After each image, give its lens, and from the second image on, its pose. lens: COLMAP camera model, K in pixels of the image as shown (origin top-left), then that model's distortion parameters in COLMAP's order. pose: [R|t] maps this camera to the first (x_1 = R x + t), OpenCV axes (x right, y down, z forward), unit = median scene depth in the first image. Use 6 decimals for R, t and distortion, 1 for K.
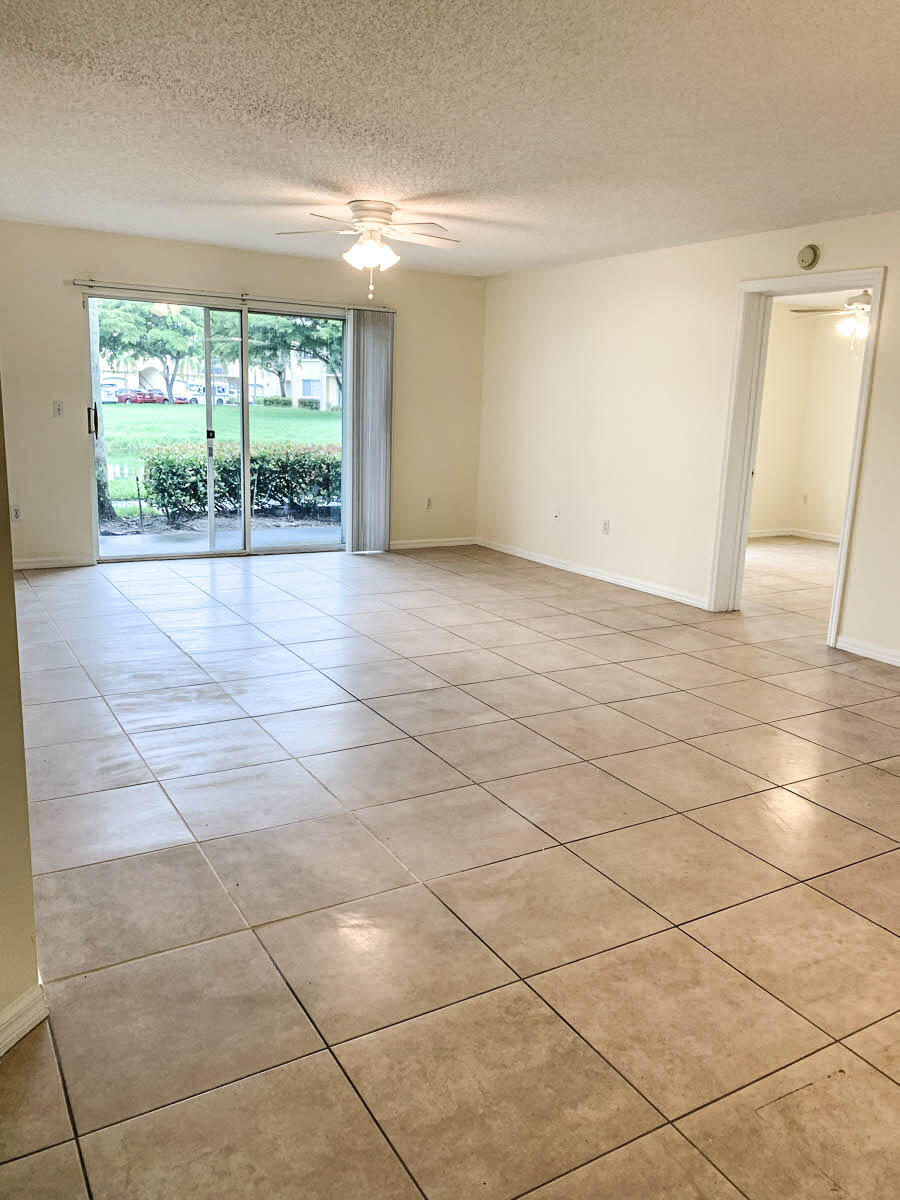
lens RADIAL K [[914.5, 0, 448.9], [0, 914.5, 591.1], [0, 0, 1]] dist [0.039271, -0.058023]
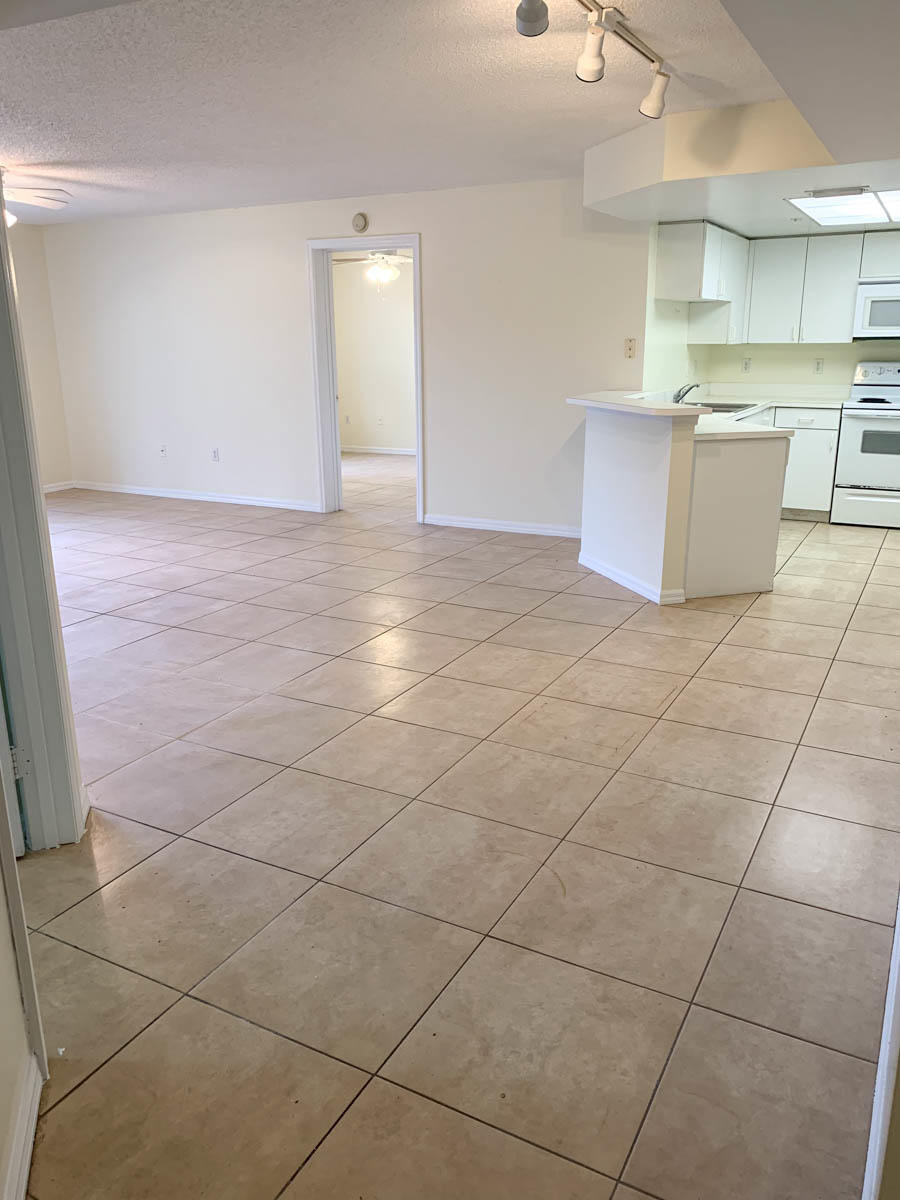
lens RADIAL K [[914.5, 0, 454.1], [0, 914.5, 607.2], [0, 0, 1]] dist [0.039271, -0.058023]
pose [[0.853502, -0.186911, 0.486415, -0.237222], [0.144585, 0.981749, 0.123550, 0.024722], [-0.500630, -0.035122, 0.864949, -0.205094]]
